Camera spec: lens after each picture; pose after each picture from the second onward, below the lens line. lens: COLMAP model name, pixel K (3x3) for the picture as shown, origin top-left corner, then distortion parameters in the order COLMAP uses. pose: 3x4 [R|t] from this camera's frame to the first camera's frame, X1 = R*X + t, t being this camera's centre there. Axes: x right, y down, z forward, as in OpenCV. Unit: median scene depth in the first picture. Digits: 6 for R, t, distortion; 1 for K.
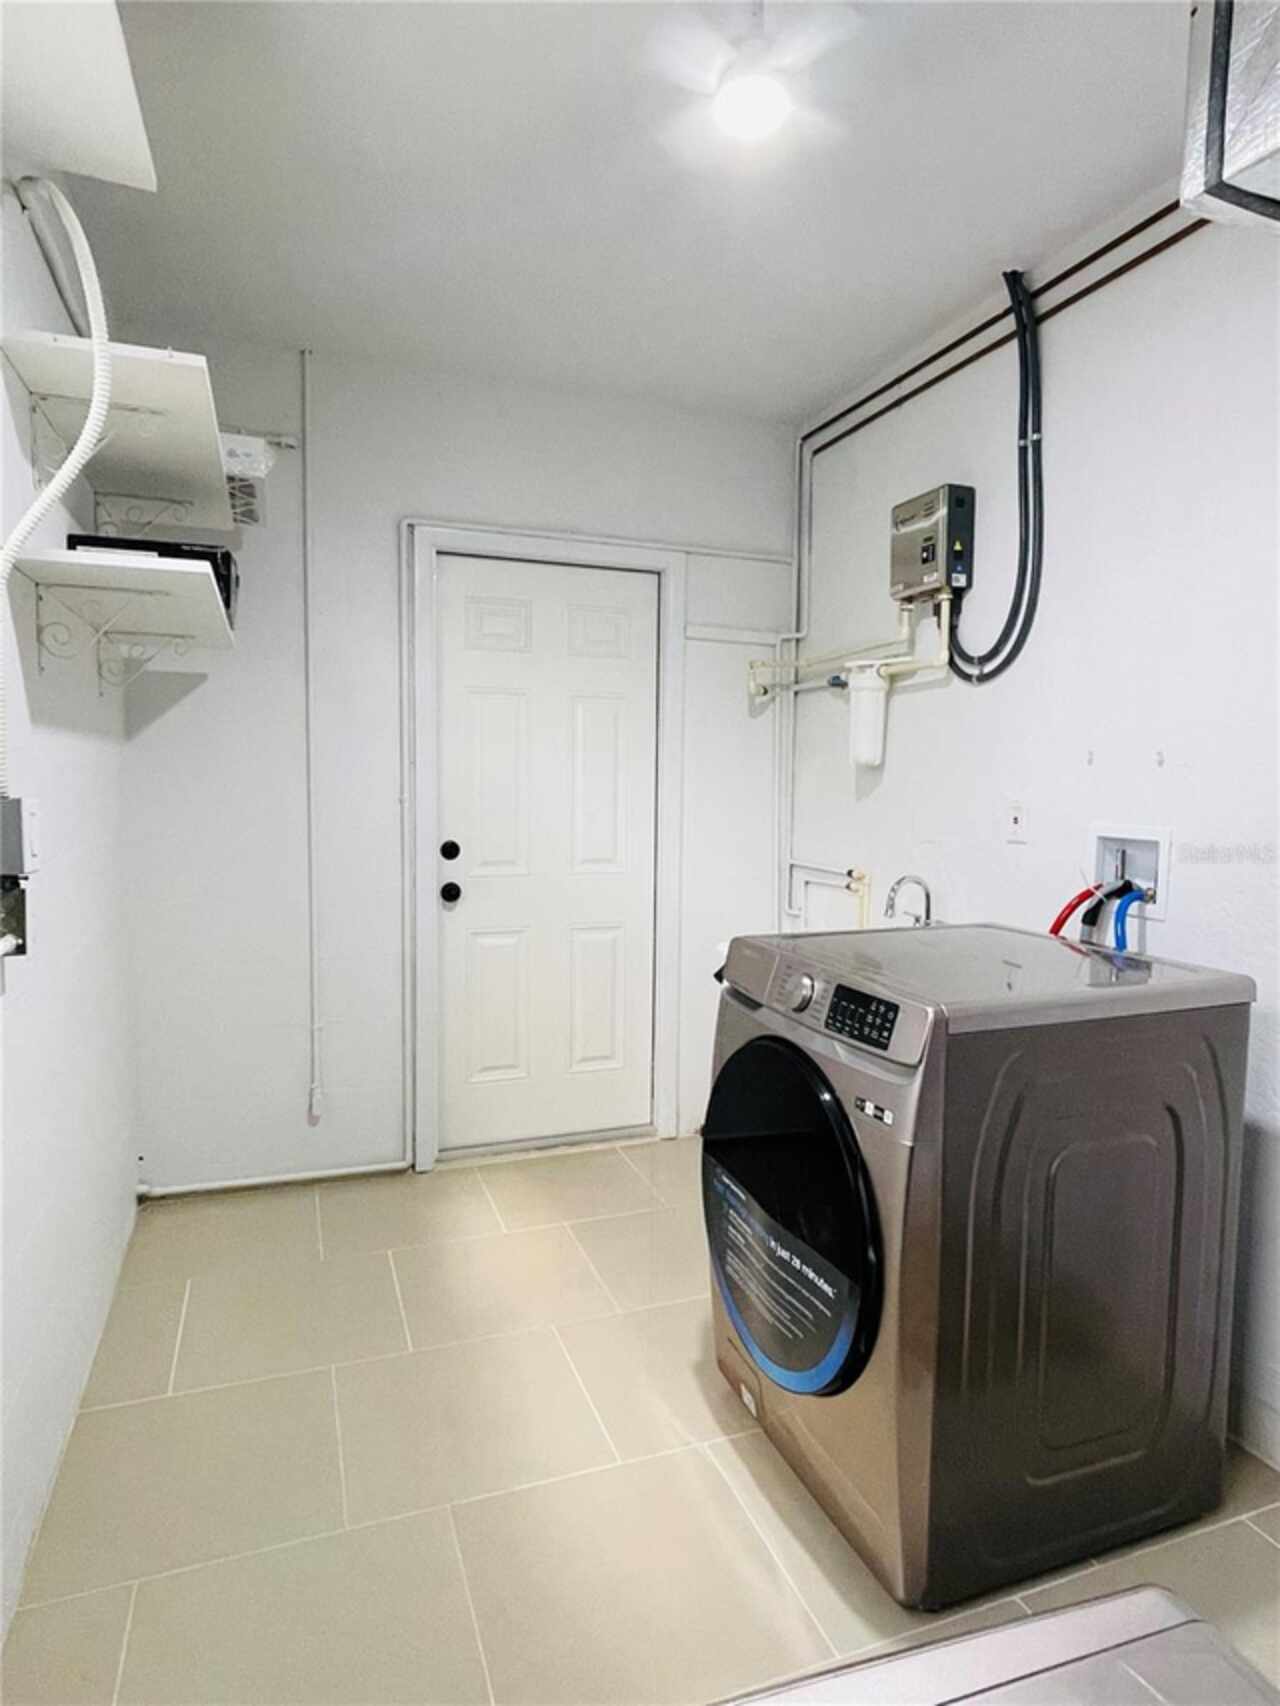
lens RADIAL K [[972.5, 0, 639.3], [0, 972.5, 855.8], [0, 0, 1]] dist [-0.001728, -0.006282]
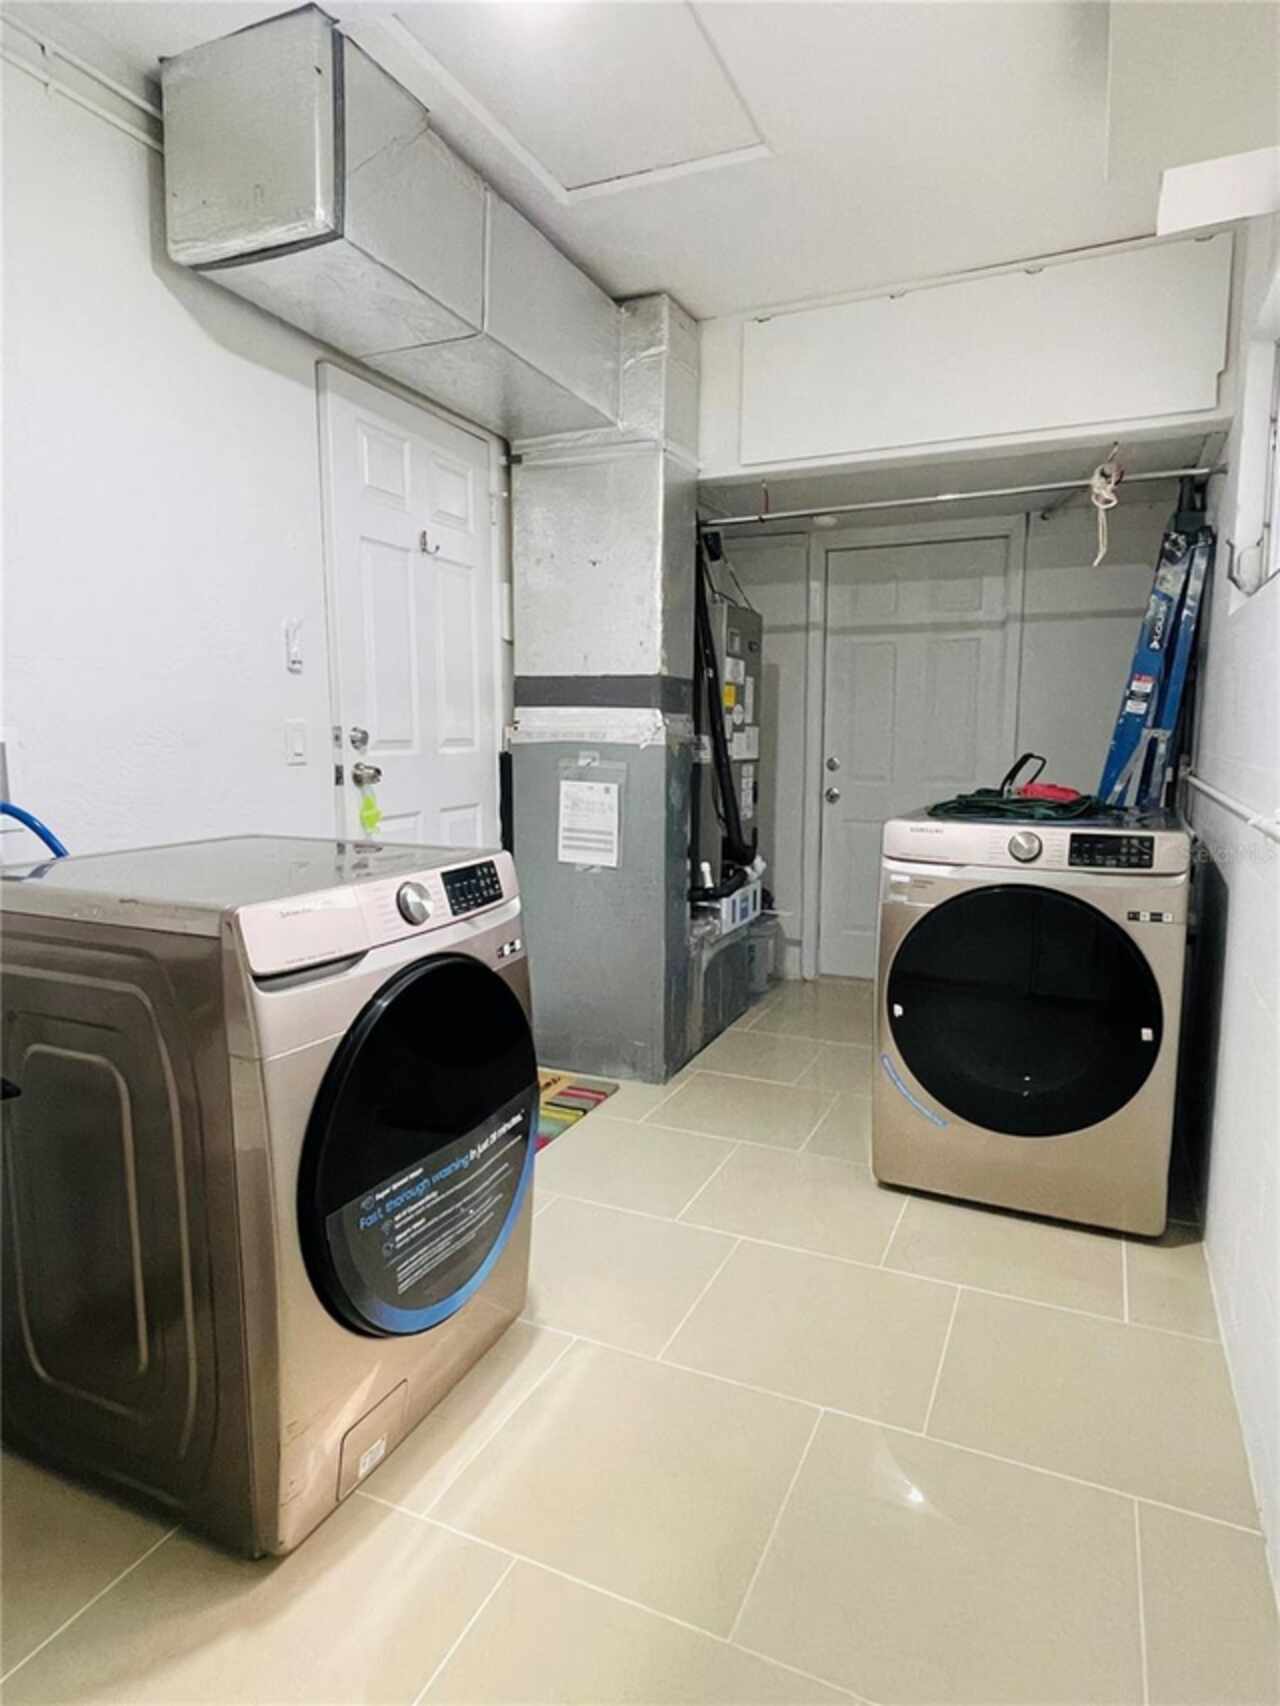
lens RADIAL K [[972.5, 0, 640.5], [0, 972.5, 848.4], [0, 0, 1]] dist [-0.001728, -0.006282]
pose [[-0.714207, -0.092492, 0.693796, -0.674787], [0.051911, 0.981501, 0.184285, -0.072104], [-0.698007, 0.167633, -0.696194, 1.635776]]
